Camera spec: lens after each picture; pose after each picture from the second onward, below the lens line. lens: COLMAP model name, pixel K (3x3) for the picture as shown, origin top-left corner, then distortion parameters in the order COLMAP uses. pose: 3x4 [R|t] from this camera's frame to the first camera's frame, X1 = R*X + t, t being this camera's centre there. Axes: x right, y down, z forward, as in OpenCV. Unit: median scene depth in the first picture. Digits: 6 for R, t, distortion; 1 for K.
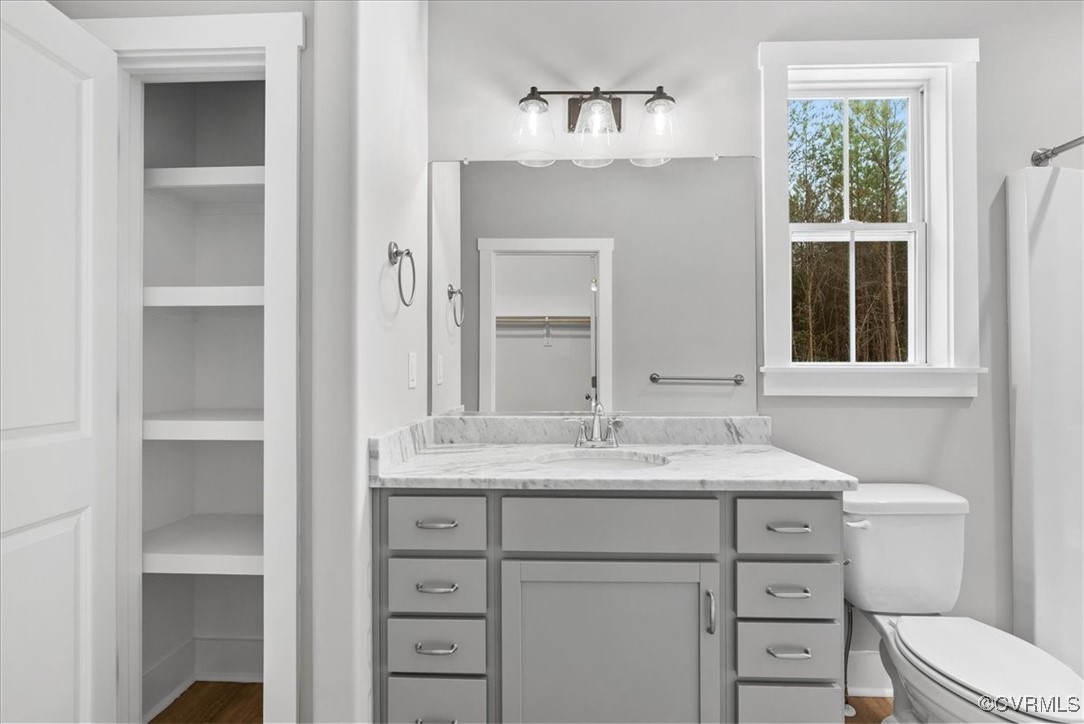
lens RADIAL K [[489.8, 0, 561.8], [0, 489.8, 362.3], [0, 0, 1]] dist [-0.011988, 0.003972]
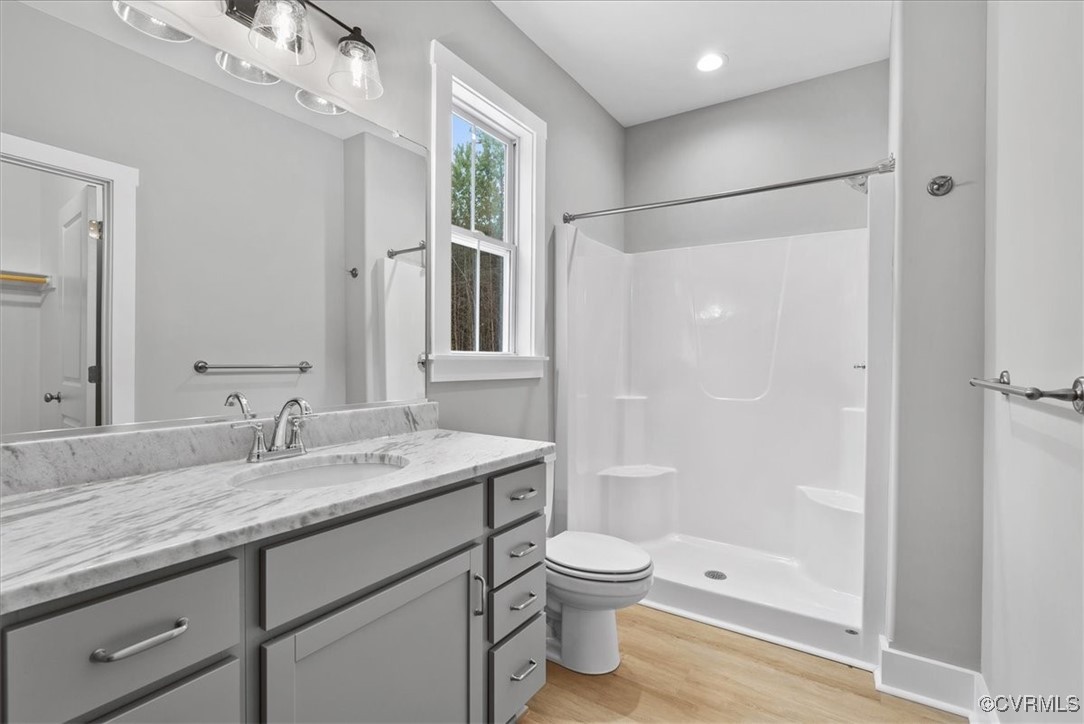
lens RADIAL K [[489.8, 0, 542.7], [0, 489.8, 358.8], [0, 0, 1]] dist [-0.011988, 0.003972]
pose [[0.527455, 0.002674, 0.849579, -0.352406], [-0.019181, 0.999778, 0.008762, 0.004884], [-0.849367, -0.020917, 0.527389, 0.250941]]
